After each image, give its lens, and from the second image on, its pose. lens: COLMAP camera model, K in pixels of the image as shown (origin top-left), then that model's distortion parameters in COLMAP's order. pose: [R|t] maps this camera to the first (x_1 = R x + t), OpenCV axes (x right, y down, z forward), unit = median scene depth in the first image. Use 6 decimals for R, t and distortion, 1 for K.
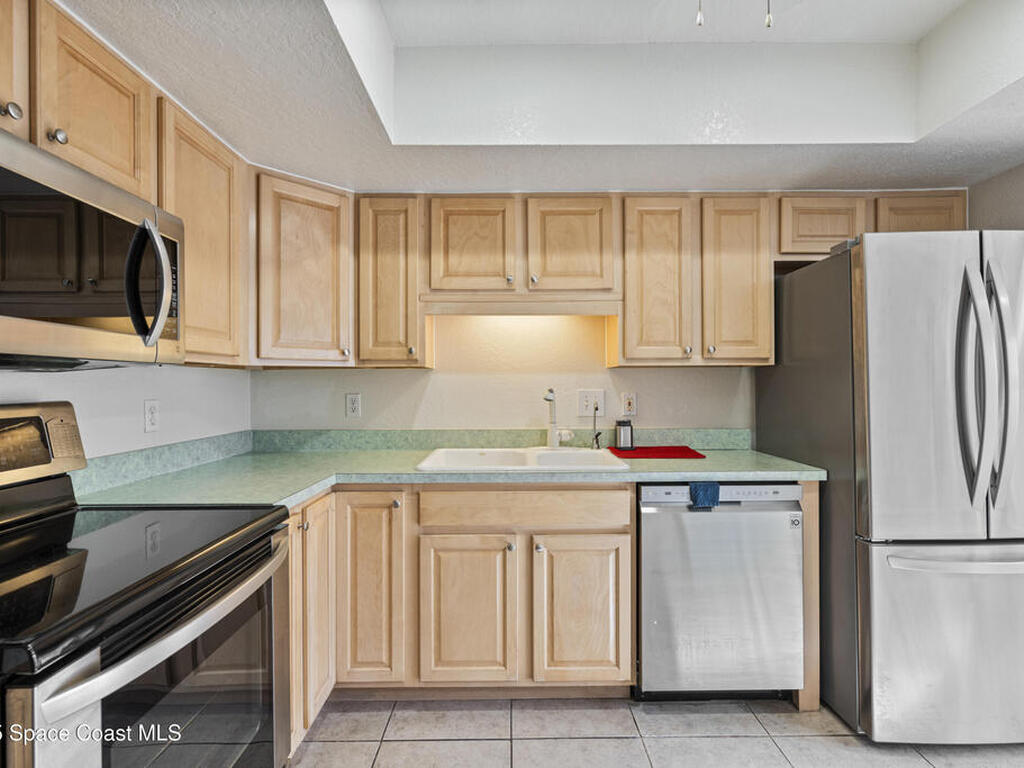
lens RADIAL K [[522.6, 0, 512.6], [0, 522.6, 384.3], [0, 0, 1]] dist [-0.010232, 0.008886]
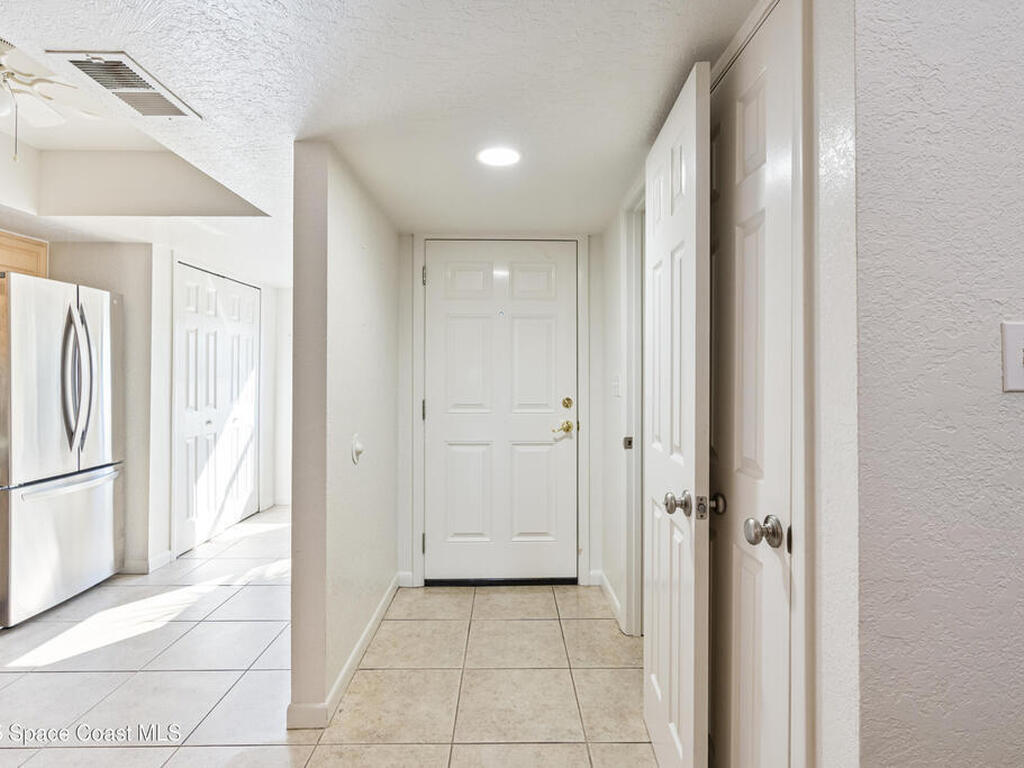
lens RADIAL K [[522.6, 0, 514.0], [0, 522.6, 376.3], [0, 0, 1]] dist [-0.010232, 0.008886]
pose [[-0.011031, 0.004129, 0.999931, -0.610011], [-0.001021, 0.999991, -0.004140, 0.002072], [-0.999939, -0.001066, -0.011027, -0.291599]]
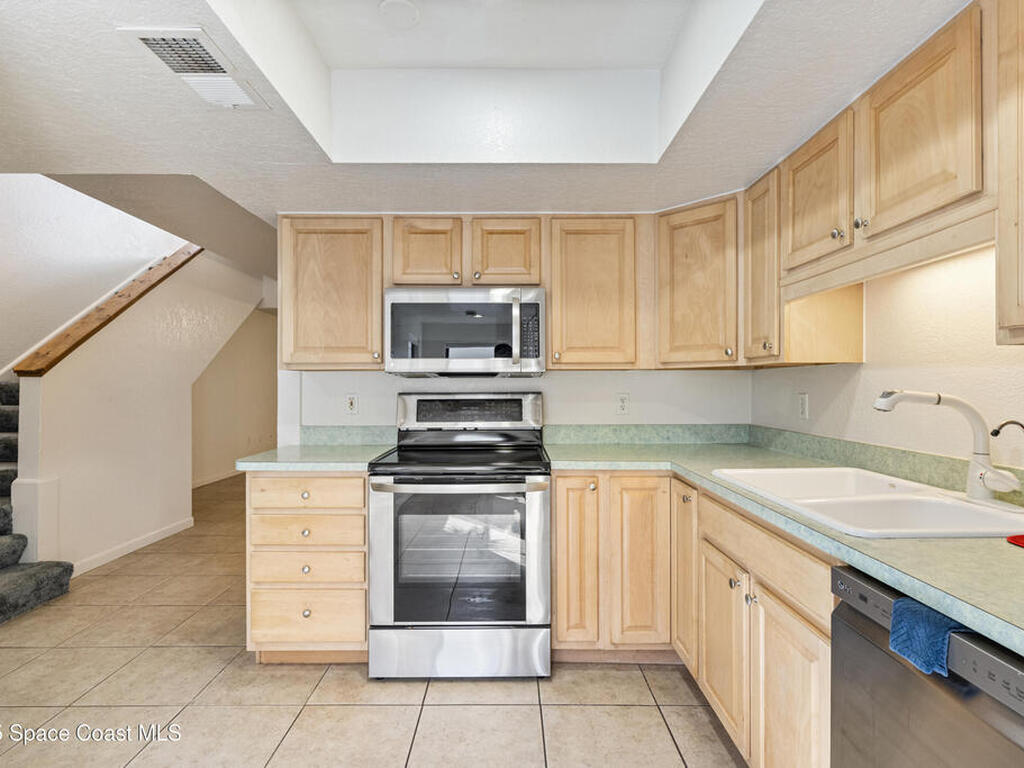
lens RADIAL K [[522.6, 0, 514.6], [0, 522.6, 386.1], [0, 0, 1]] dist [-0.010232, 0.008886]
pose [[0.004404, 0.006903, -0.999966, 0.727234], [0.000838, 0.999976, 0.006907, -0.001991], [0.999990, -0.000868, 0.004398, 0.591939]]
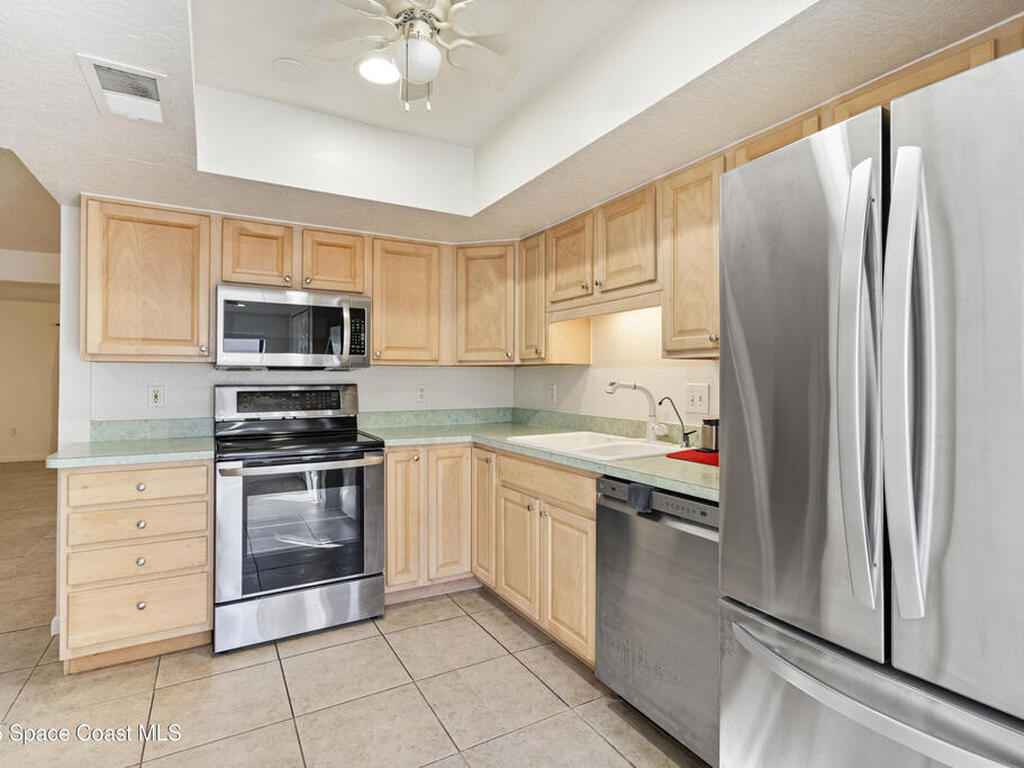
lens RADIAL K [[522.6, 0, 516.6], [0, 522.6, 375.5], [0, 0, 1]] dist [-0.010232, 0.008886]
pose [[0.500636, 0.001529, -0.865656, 0.956139], [-0.004389, 0.999990, -0.000772, -0.003295], [0.865647, 0.004185, 0.500638, 0.313560]]
